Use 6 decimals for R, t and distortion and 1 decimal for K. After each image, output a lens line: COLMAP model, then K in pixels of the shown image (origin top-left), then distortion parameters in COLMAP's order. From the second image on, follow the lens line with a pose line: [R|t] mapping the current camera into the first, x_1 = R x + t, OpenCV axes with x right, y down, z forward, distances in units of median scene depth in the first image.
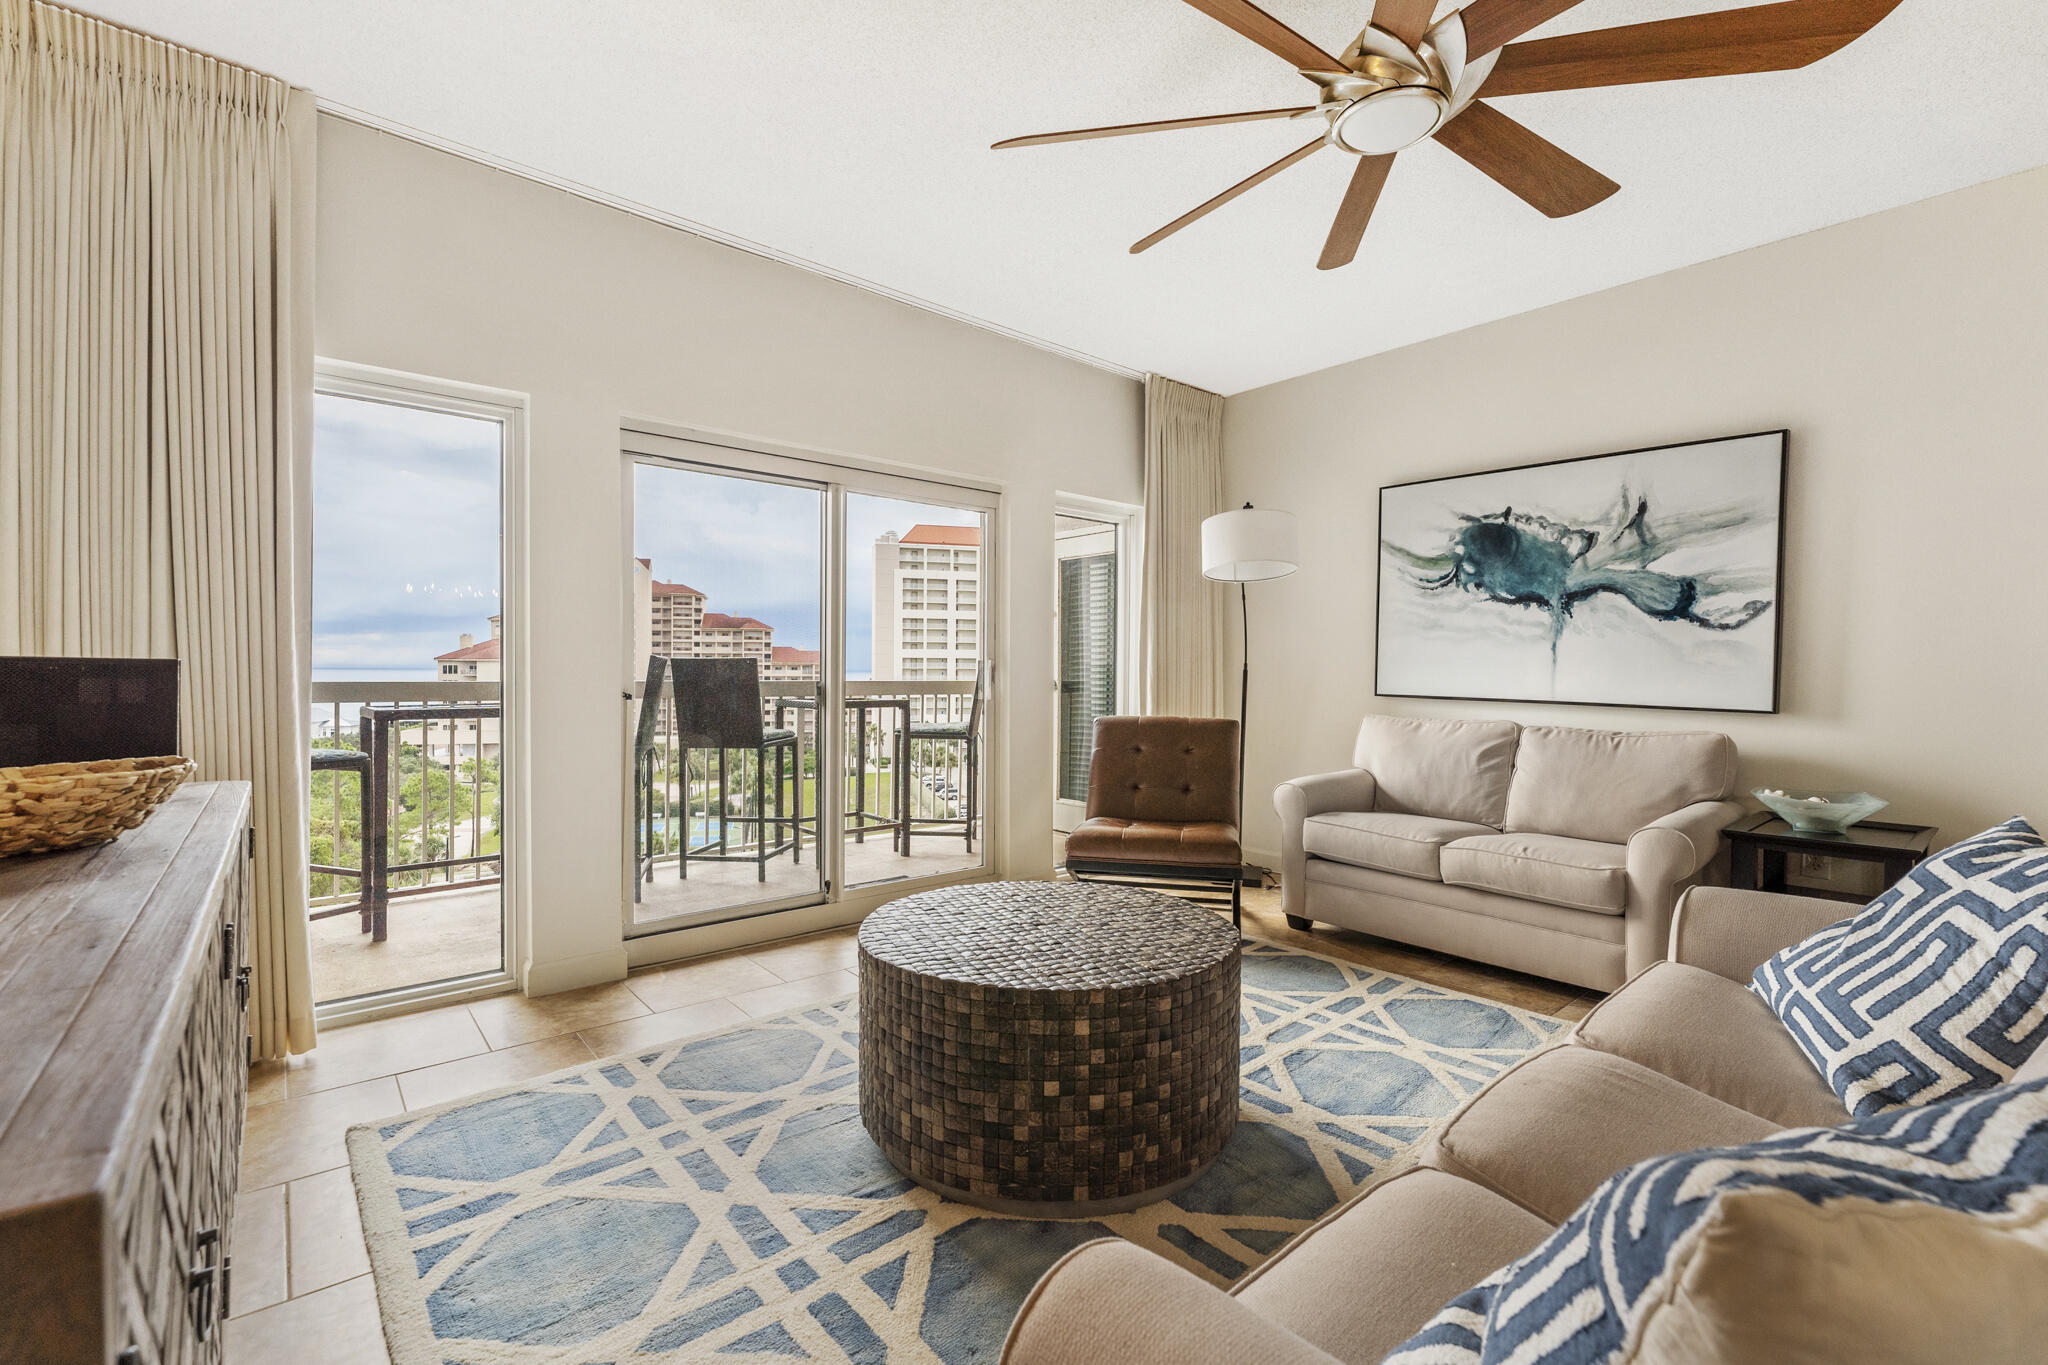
lens RADIAL K [[903.9, 0, 1009.5], [0, 903.9, 679.6], [0, 0, 1]] dist [-0.003436, 0.000194]
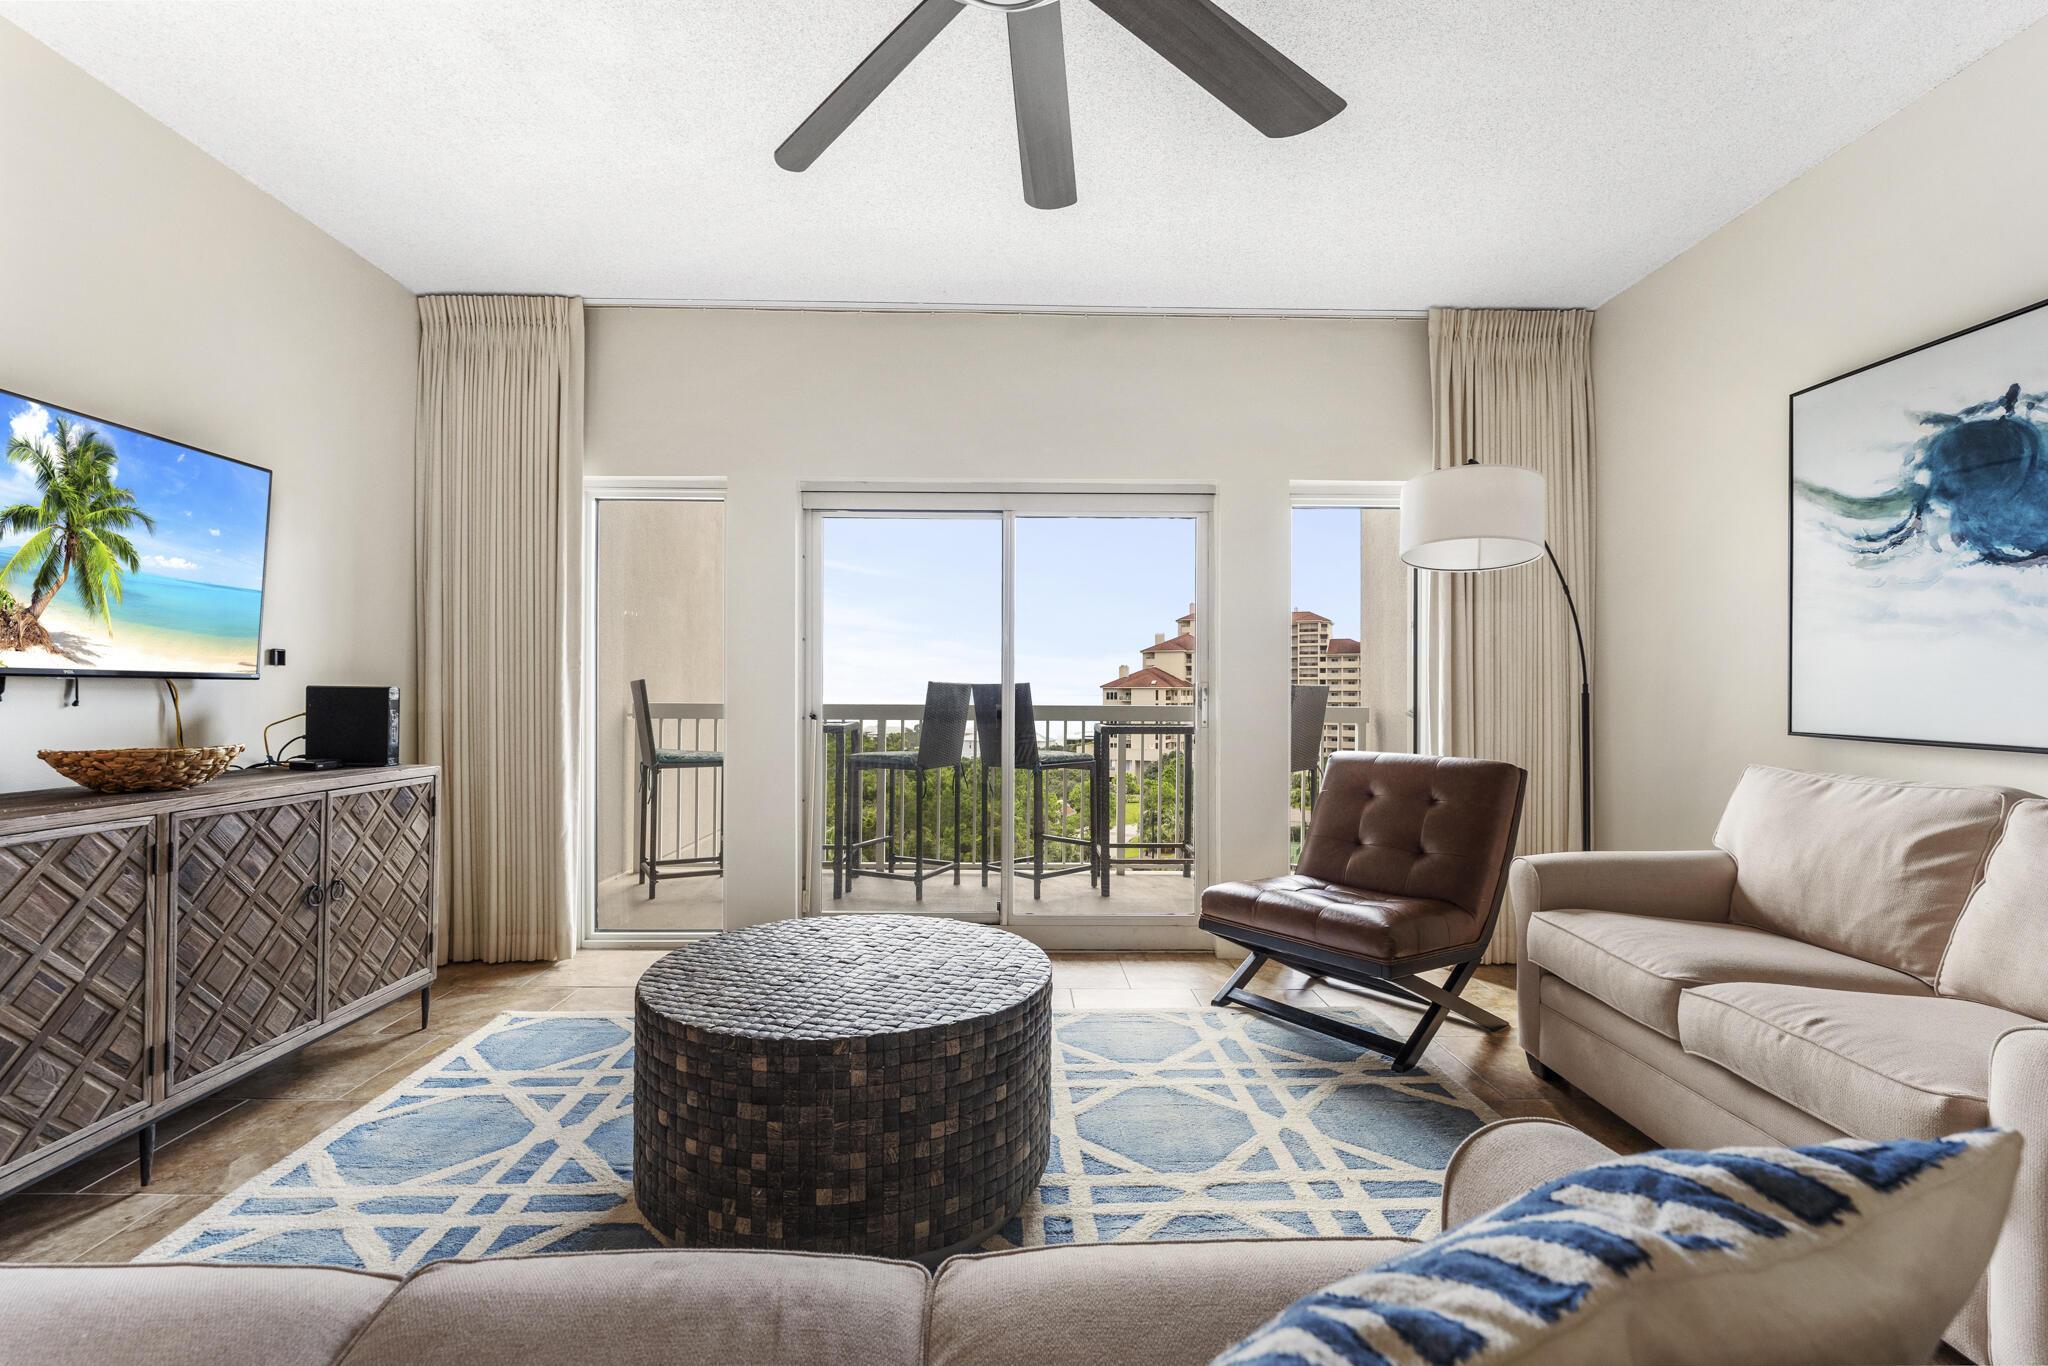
lens RADIAL K [[903.9, 0, 1003.7], [0, 903.9, 685.3], [0, 0, 1]] dist [-0.003436, 0.000194]
pose [[0.766453, -0.008248, -0.642247, 0.458928], [-0.006581, 0.999764, -0.020692, 0.000608], [0.642267, 0.020086, 0.766218, 0.226774]]
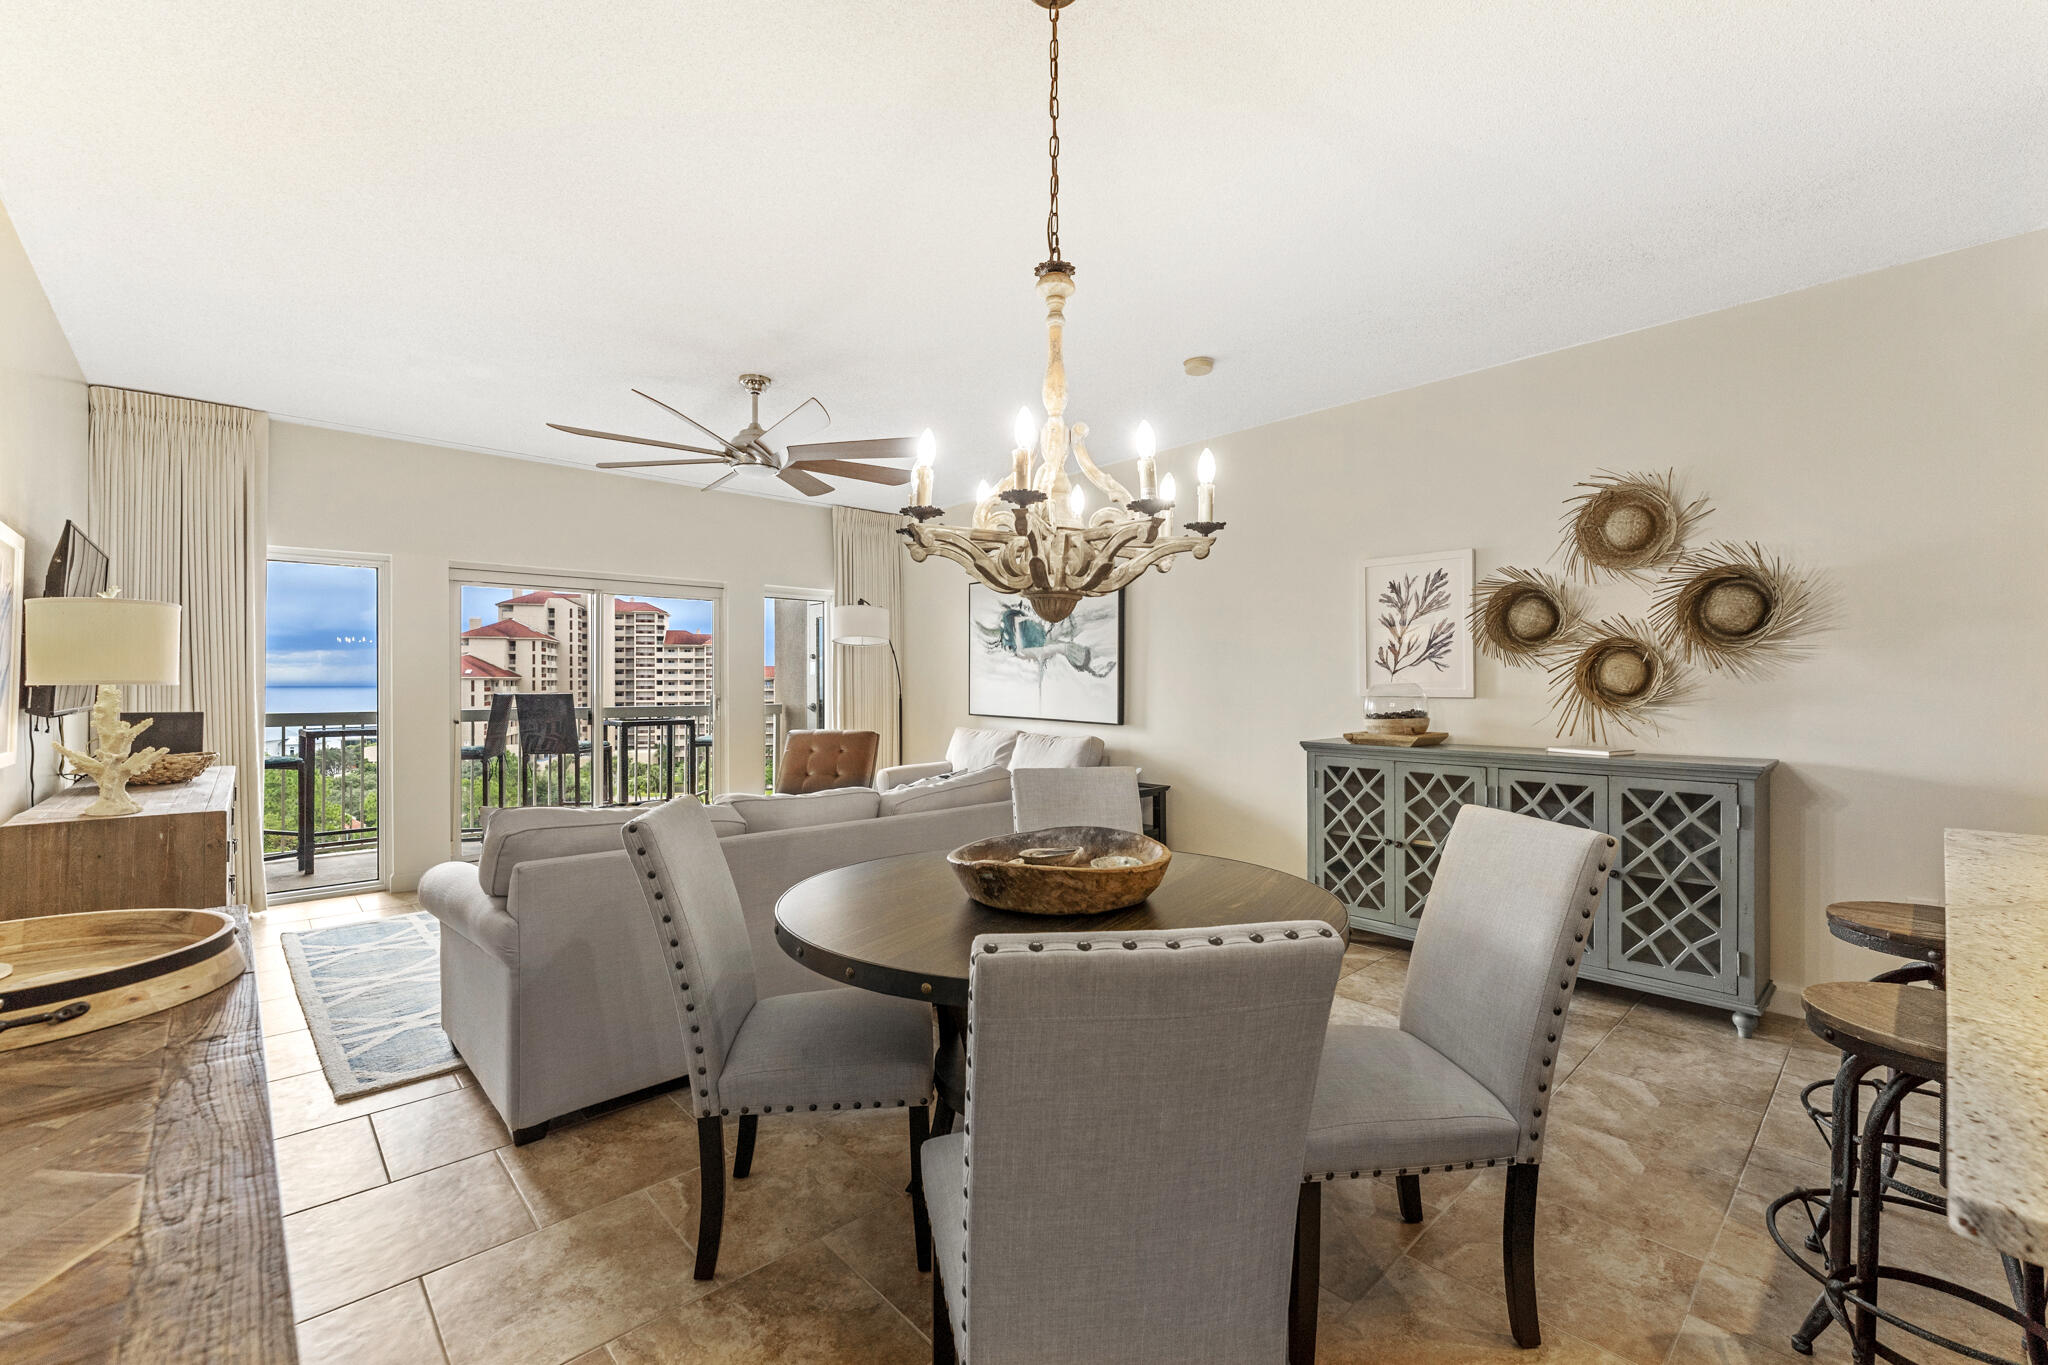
lens RADIAL K [[903.9, 0, 1029.6], [0, 903.9, 679.4], [0, 0, 1]] dist [-0.003436, 0.000194]
pose [[0.999059, -0.007820, 0.042653, 0.522186], [0.008379, 0.999881, -0.012941, -0.027214], [-0.042546, 0.013286, 0.999006, -0.668776]]
